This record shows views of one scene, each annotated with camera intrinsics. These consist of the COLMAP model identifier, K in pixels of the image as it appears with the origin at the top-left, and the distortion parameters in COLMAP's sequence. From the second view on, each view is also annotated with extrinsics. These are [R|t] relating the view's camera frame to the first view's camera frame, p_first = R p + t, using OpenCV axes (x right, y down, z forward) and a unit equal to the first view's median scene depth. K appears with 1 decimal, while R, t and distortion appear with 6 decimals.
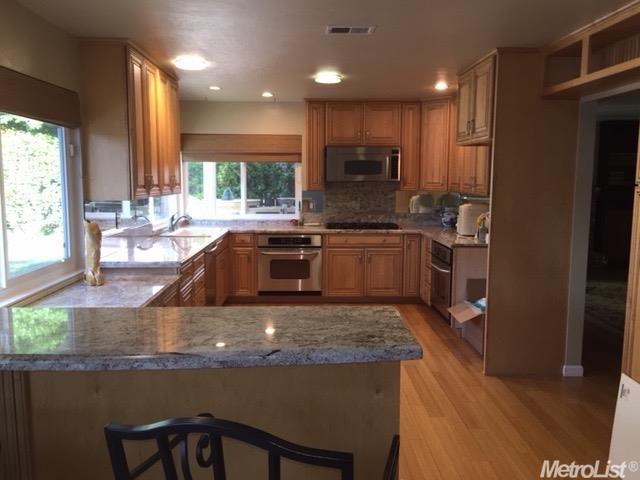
lens RADIAL K [[542.5, 0, 318.8], [0, 542.5, 237.7], [0, 0, 1]] dist [0.039153, -0.026195]
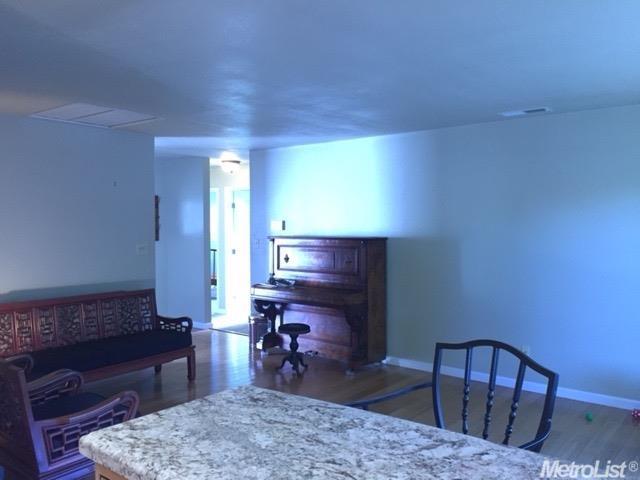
lens RADIAL K [[542.5, 0, 320.3], [0, 542.5, 239.8], [0, 0, 1]] dist [0.039153, -0.026195]
pose [[-0.756757, -0.025239, 0.653209, -0.478404], [0.075526, 0.989187, 0.125718, -0.150611], [-0.649319, 0.144472, -0.746668, 1.376632]]
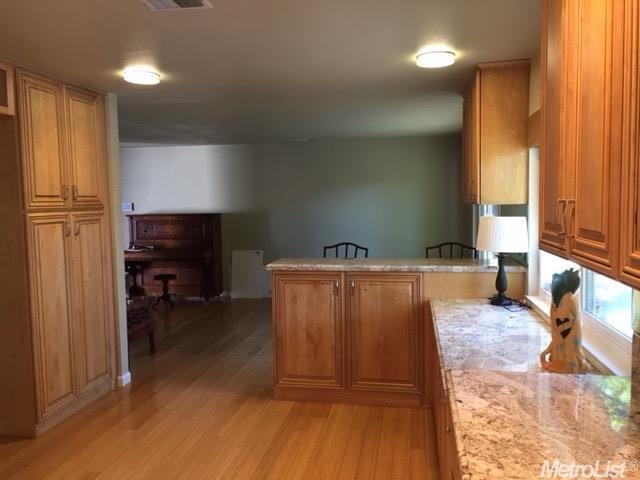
lens RADIAL K [[542.5, 0, 319.5], [0, 542.5, 238.4], [0, 0, 1]] dist [0.039153, -0.026195]
pose [[-0.979310, -0.002308, 0.202352, -0.490006], [0.036988, 0.981048, 0.190201, -0.207513], [-0.198956, 0.193750, -0.960665, 1.802306]]
